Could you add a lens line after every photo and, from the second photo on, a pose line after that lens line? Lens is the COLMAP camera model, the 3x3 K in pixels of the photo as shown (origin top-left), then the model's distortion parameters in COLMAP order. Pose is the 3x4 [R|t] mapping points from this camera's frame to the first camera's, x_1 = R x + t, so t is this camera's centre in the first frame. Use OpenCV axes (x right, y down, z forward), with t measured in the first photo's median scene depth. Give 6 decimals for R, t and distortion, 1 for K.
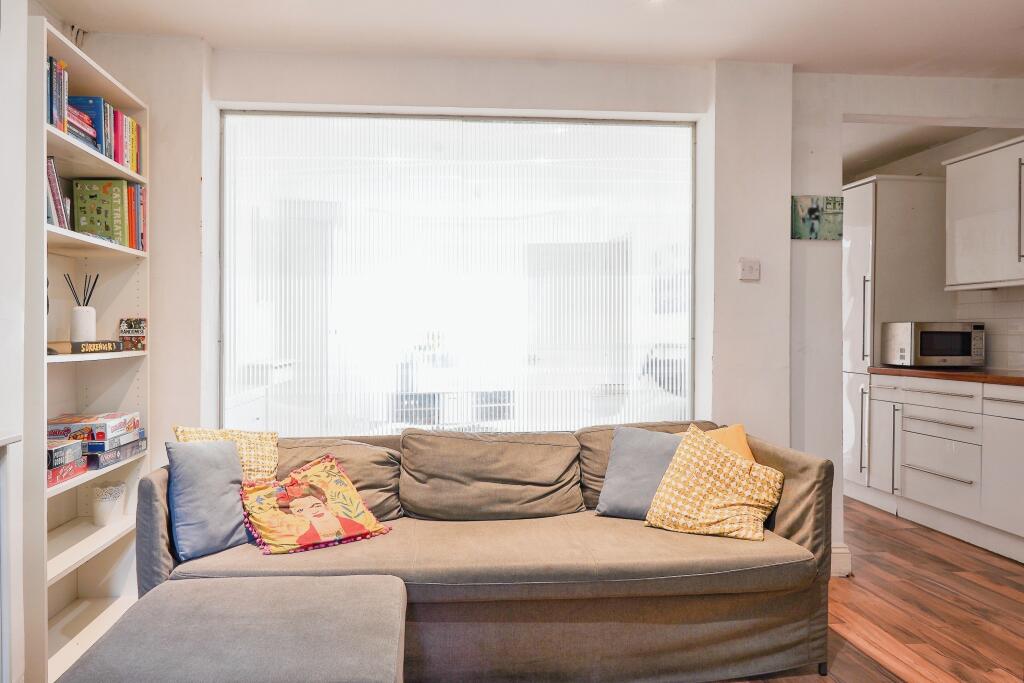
lens RADIAL K [[722.0, 0, 472.5], [0, 722.0, 344.1], [0, 0, 1]] dist [-0.002313, 0.005072]
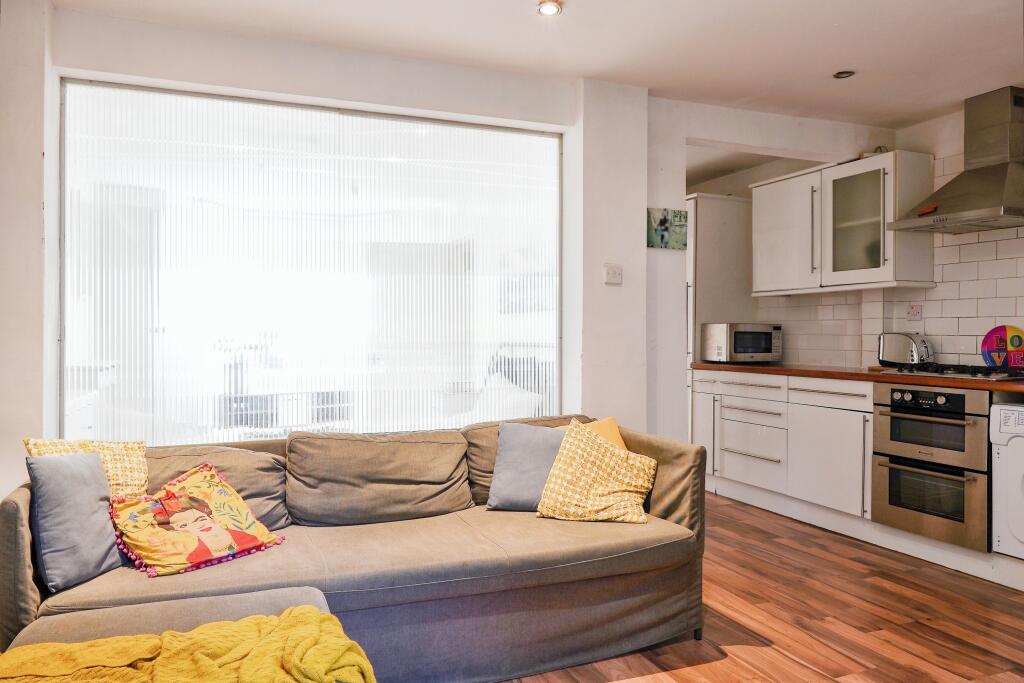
lens RADIAL K [[722.0, 0, 482.1], [0, 722.0, 339.2], [0, 0, 1]] dist [-0.002313, 0.005072]
pose [[0.960667, 0.000195, 0.277704, -0.109870], [0.001434, 0.999983, -0.005662, 0.000410], [-0.277701, 0.005837, 0.960650, 0.015342]]
